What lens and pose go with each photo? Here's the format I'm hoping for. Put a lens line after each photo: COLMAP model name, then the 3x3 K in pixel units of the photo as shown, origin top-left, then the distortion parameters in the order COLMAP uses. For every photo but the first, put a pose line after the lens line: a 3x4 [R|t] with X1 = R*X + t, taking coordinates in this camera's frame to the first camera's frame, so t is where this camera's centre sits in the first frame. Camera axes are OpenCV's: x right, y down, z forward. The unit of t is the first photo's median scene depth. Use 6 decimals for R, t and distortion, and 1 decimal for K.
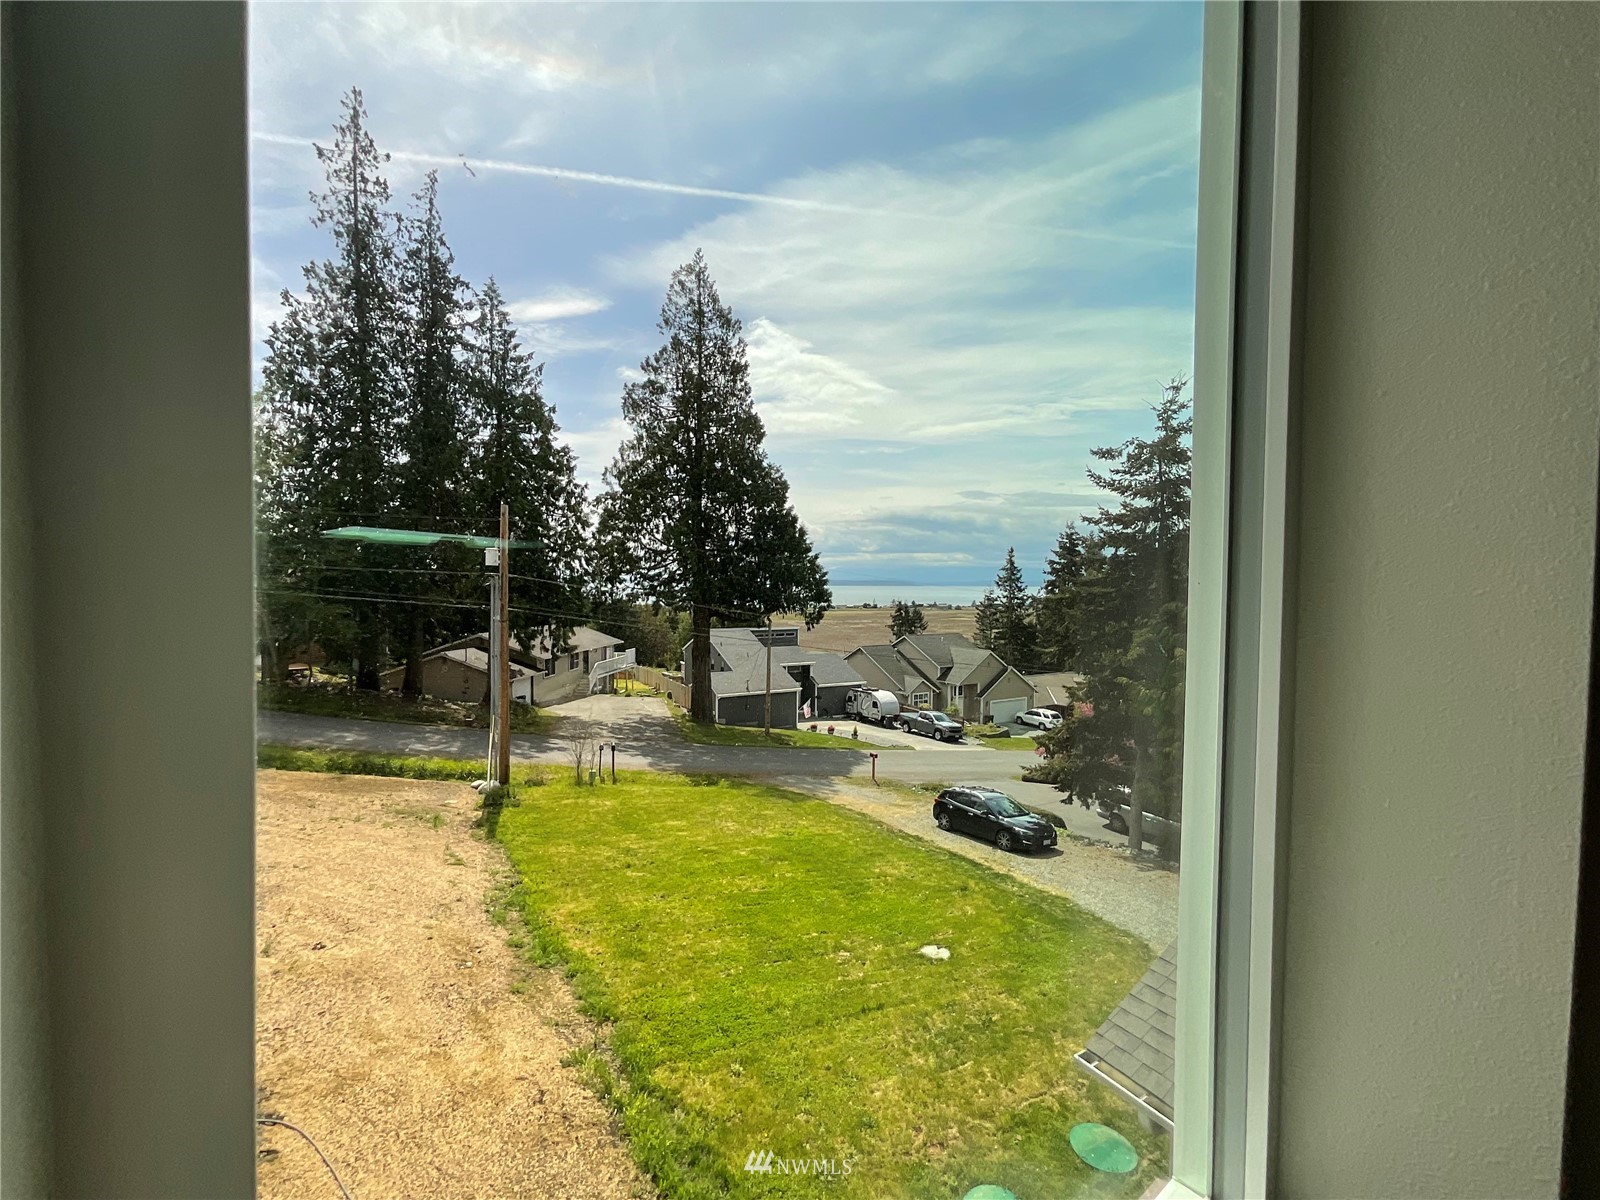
lens RADIAL K [[706.6, 0, 747.3], [0, 706.6, 607.3], [0, 0, 1]] dist [-0.026323, 0.000045]
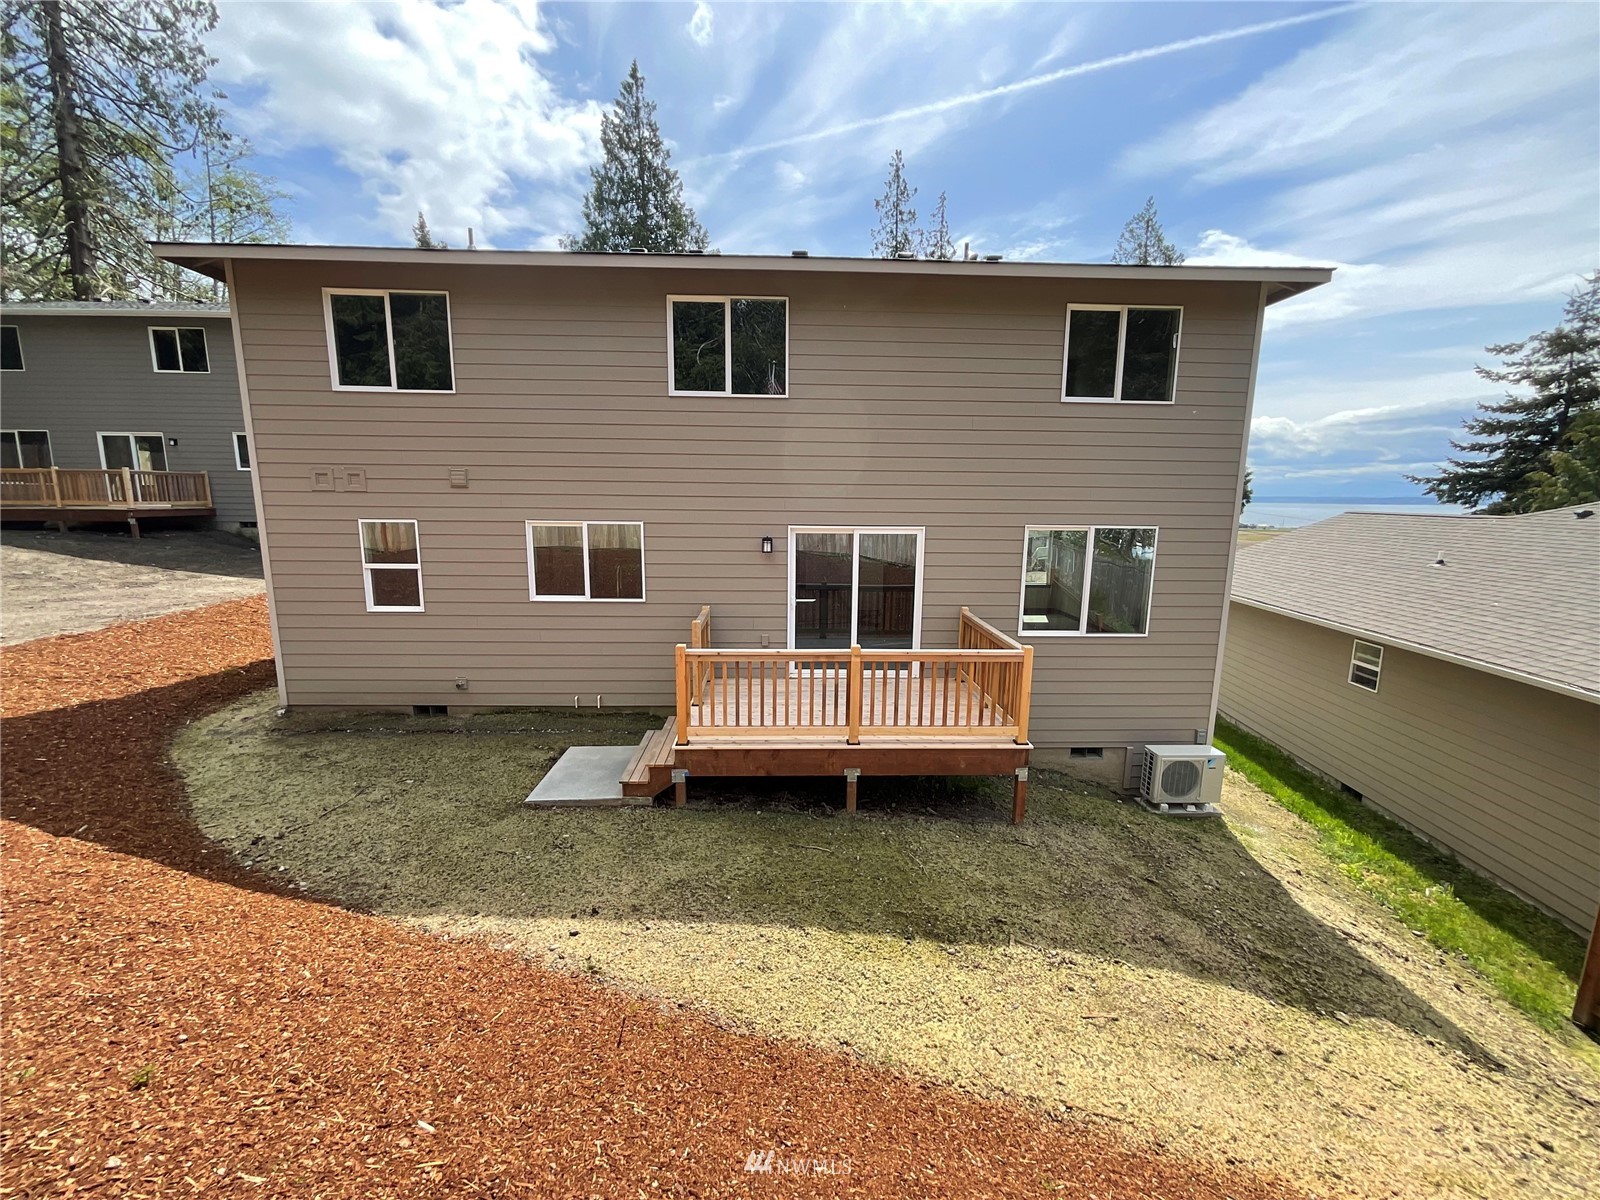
lens RADIAL K [[647.9, 0, 800.9], [0, 647.9, 599.4], [0, 0, 1]] dist [-0.003299, -0.001007]
pose [[0.790244, 0.102829, -0.604103, 0.009009], [-0.021400, 0.989850, 0.140496, 0.001272], [0.612419, -0.098098, 0.784423, -0.013768]]
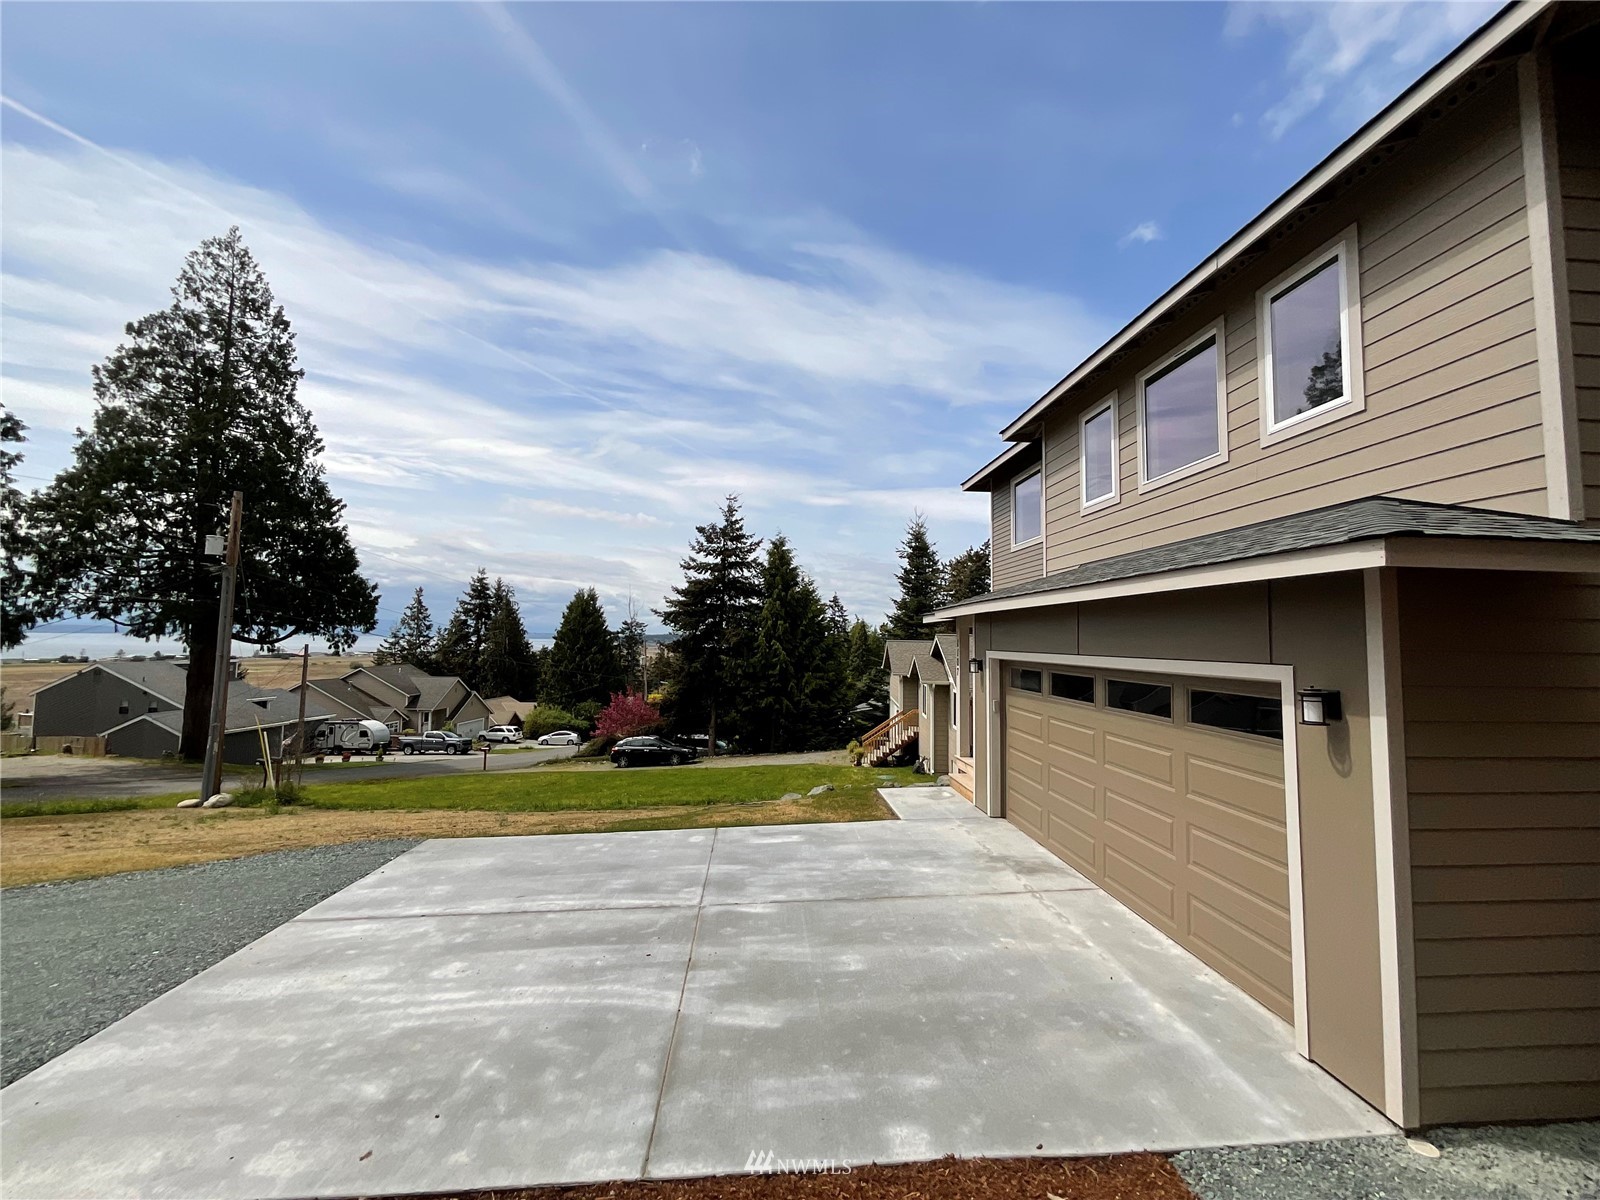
lens RADIAL K [[647.9, 0, 801.0], [0, 647.9, 594.2], [0, 0, 1]] dist [-0.003299, -0.001007]
pose [[0.562313, 0.058863, 0.824827, -0.631549], [0.012969, 0.996713, -0.079970, 0.062576], [-0.826823, 0.055665, 0.559701, -0.062990]]
